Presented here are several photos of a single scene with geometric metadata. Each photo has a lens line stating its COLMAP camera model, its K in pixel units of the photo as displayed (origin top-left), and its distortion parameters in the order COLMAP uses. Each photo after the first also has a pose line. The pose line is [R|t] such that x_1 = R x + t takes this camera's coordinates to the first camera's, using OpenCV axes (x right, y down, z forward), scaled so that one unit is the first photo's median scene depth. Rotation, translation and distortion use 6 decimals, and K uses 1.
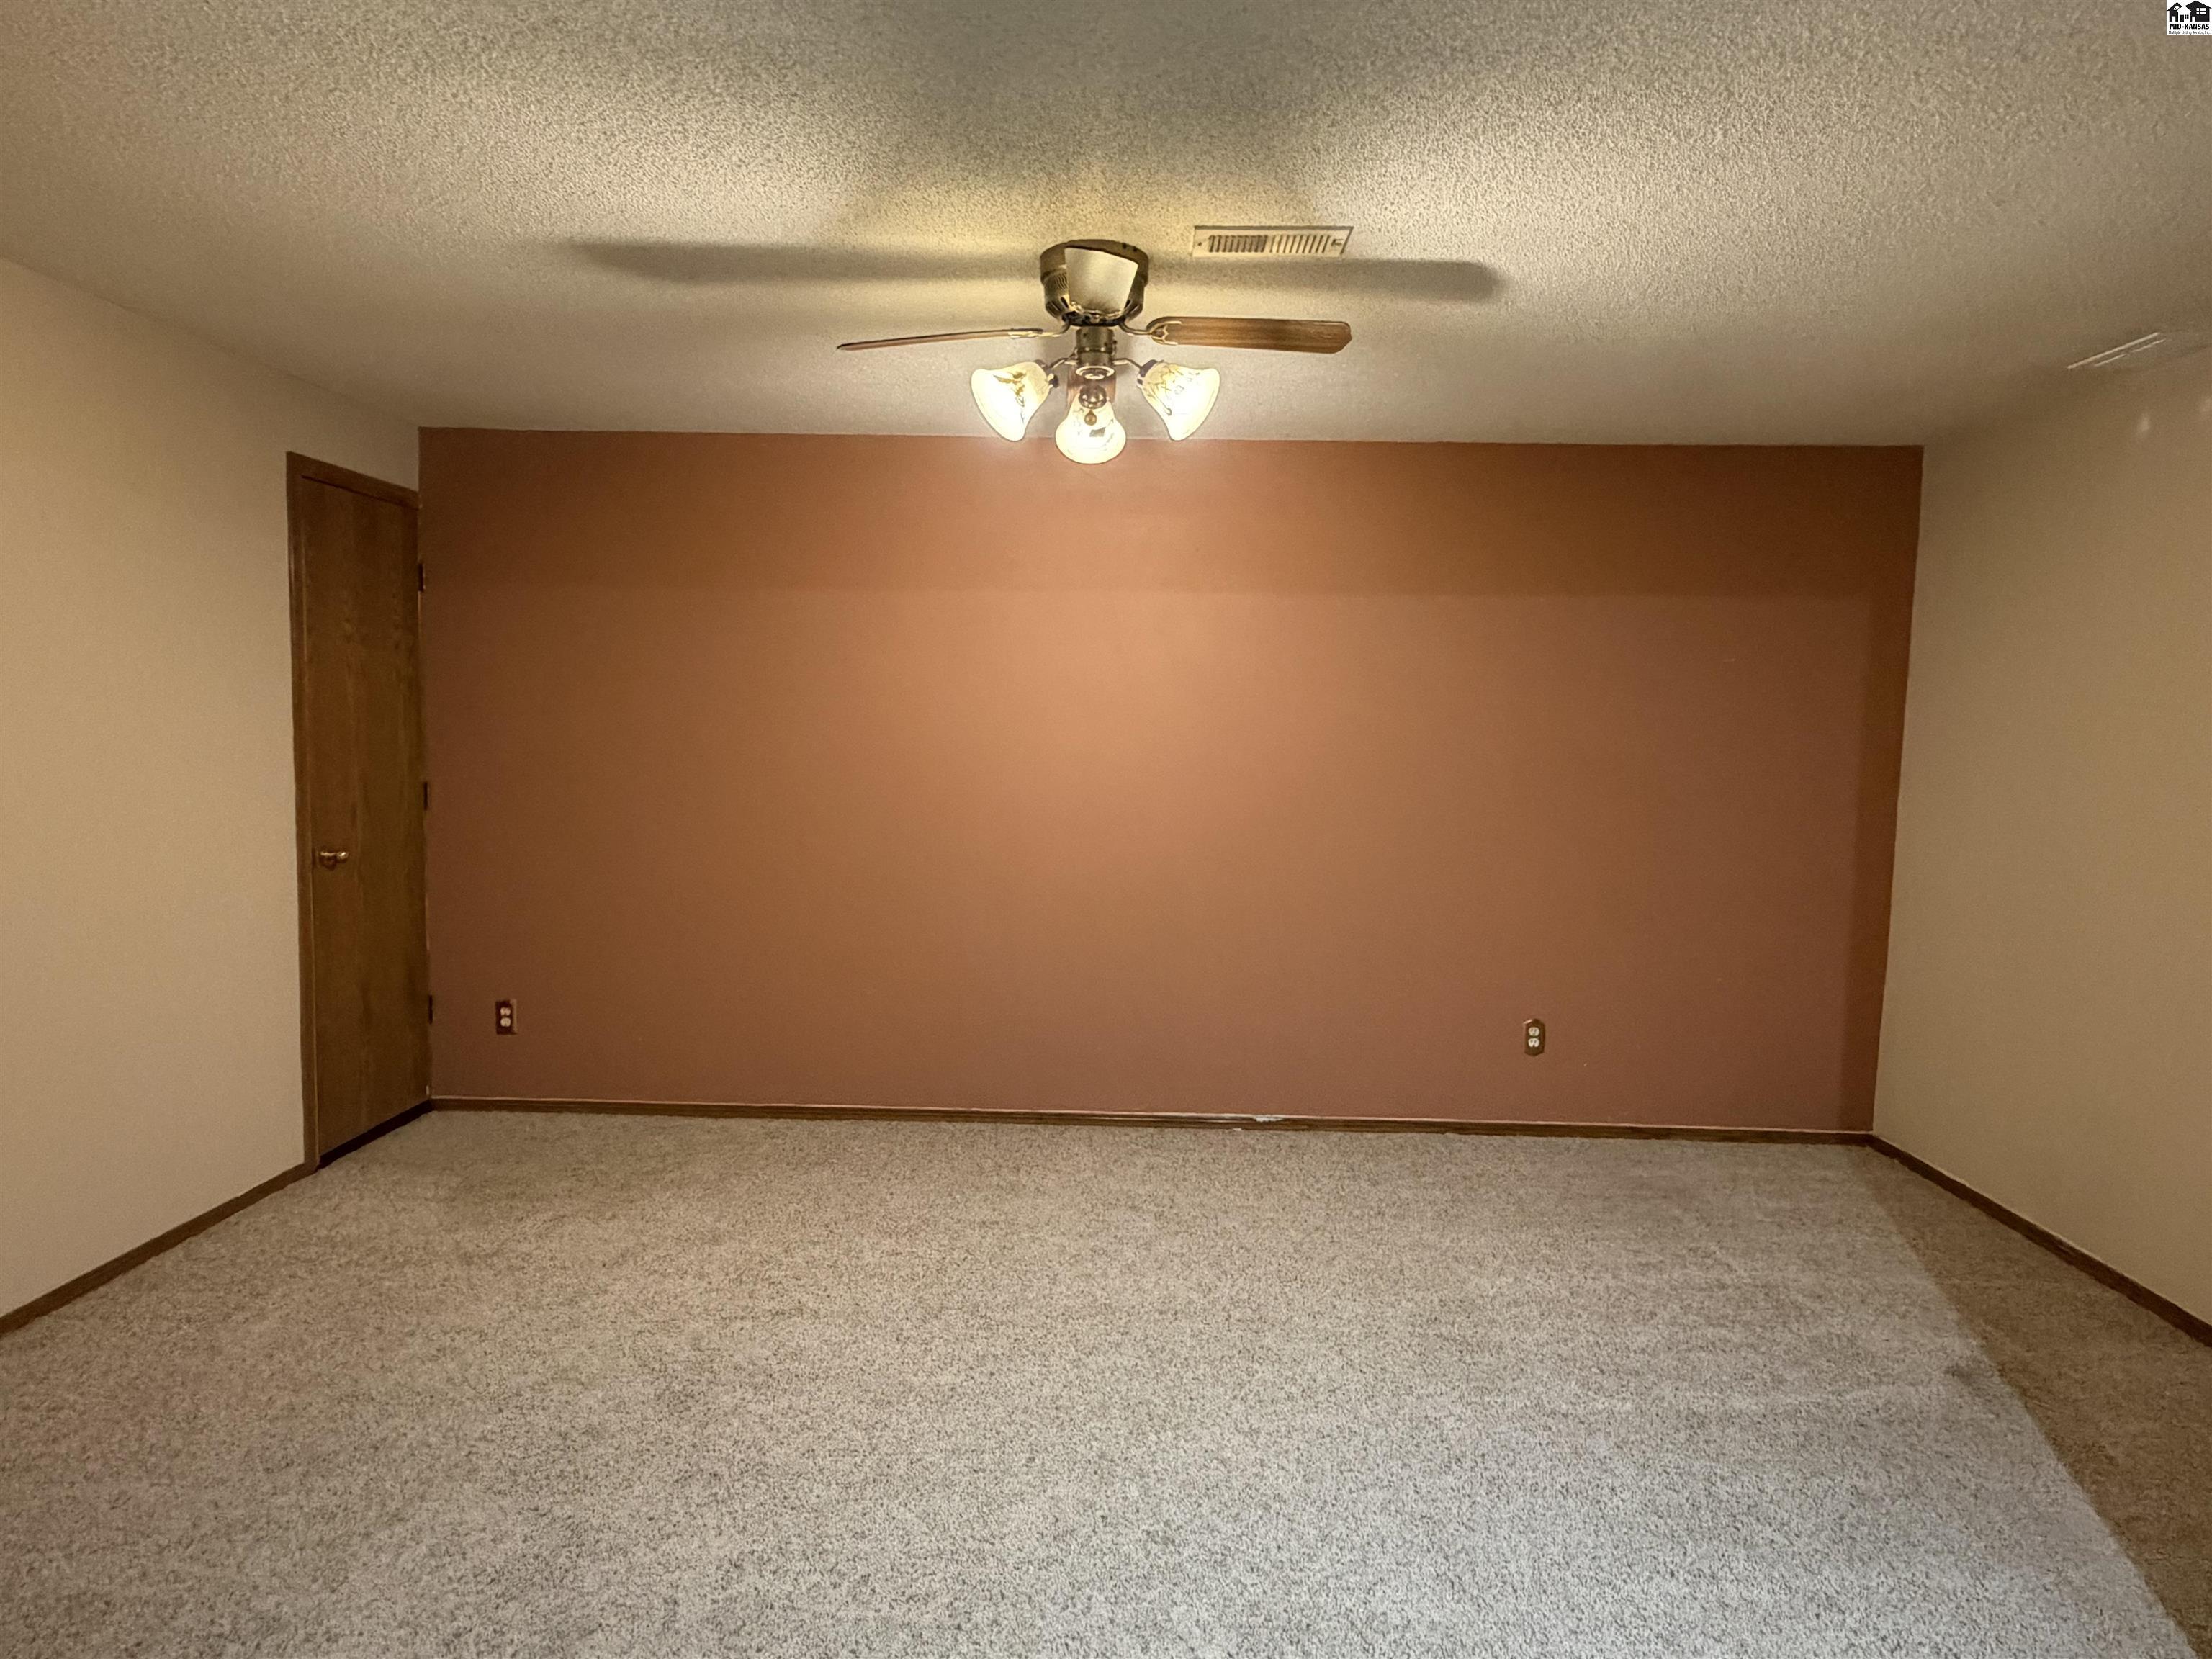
lens RADIAL K [[1312.7, 0, 1105.6], [0, 1312.7, 834.6], [0, 0, 1]] dist [-0.001388, 0.002978]
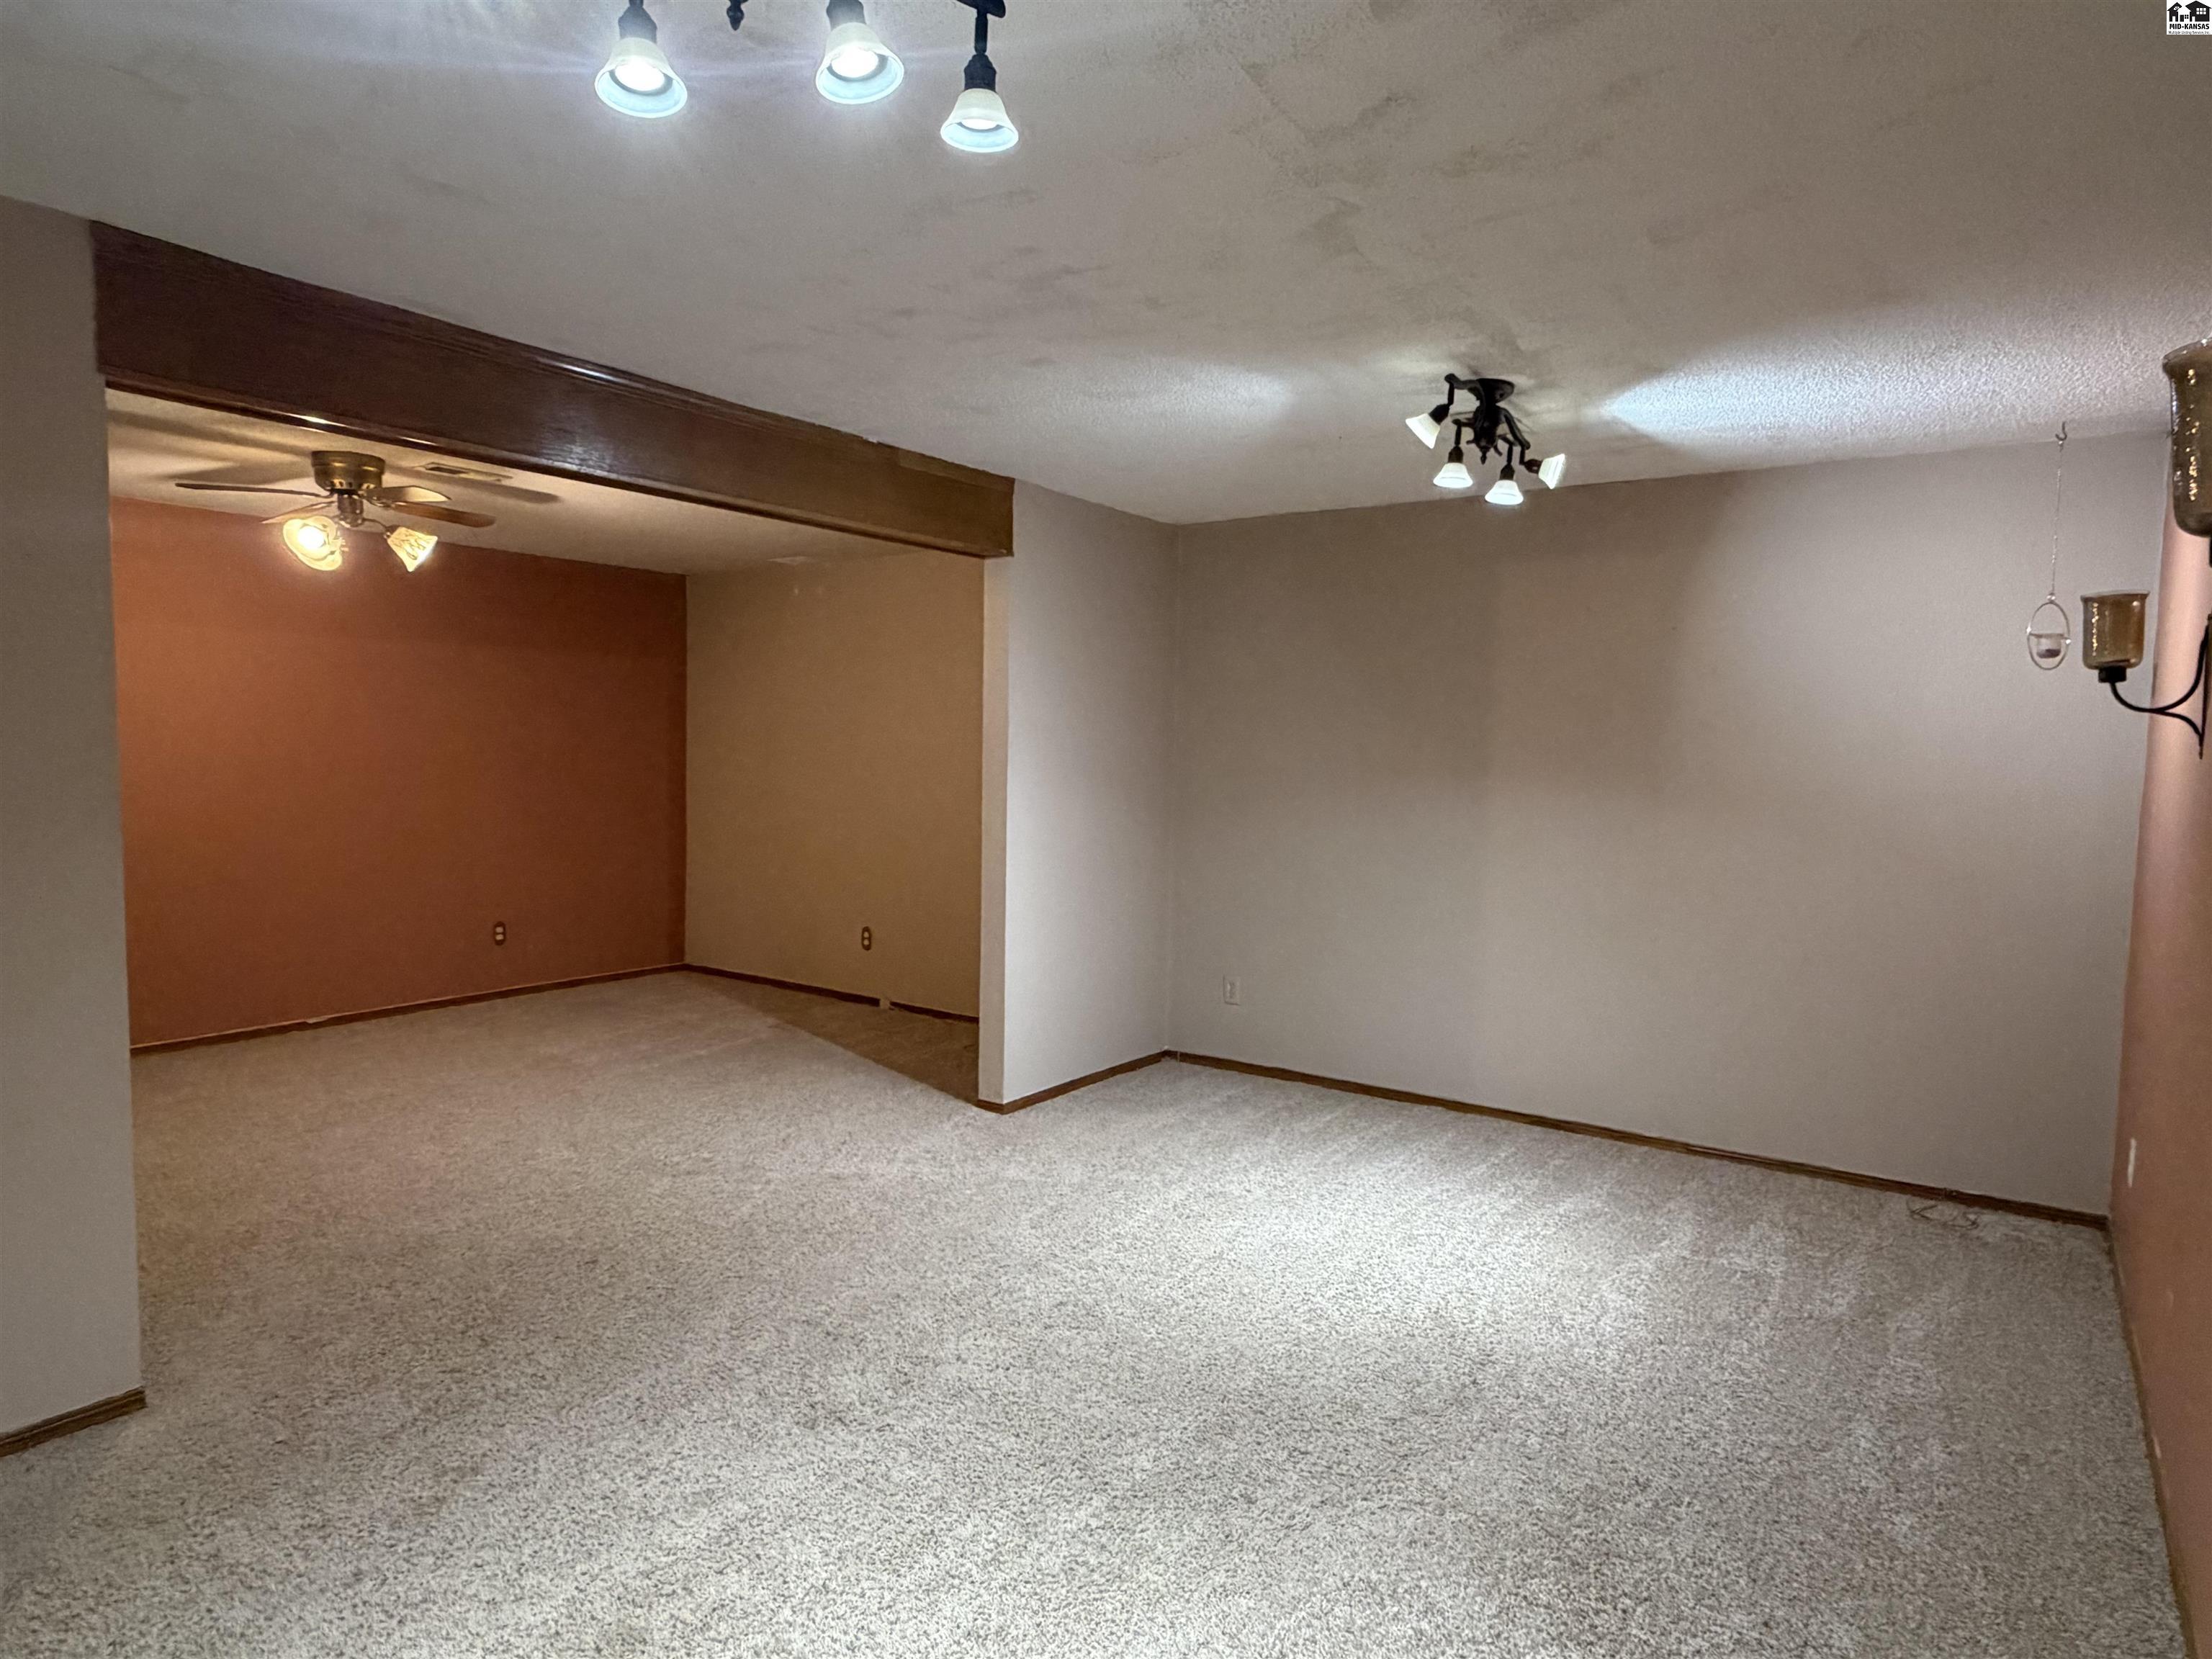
lens RADIAL K [[1312.7, 0, 1103.9], [0, 1312.7, 832.6], [0, 0, 1]] dist [-0.001388, 0.002978]
pose [[0.555134, -0.064645, 0.829245, -0.546109], [0.067525, 0.997187, 0.032533, 0.034510], [-0.829015, 0.037935, 0.557938, -0.446402]]
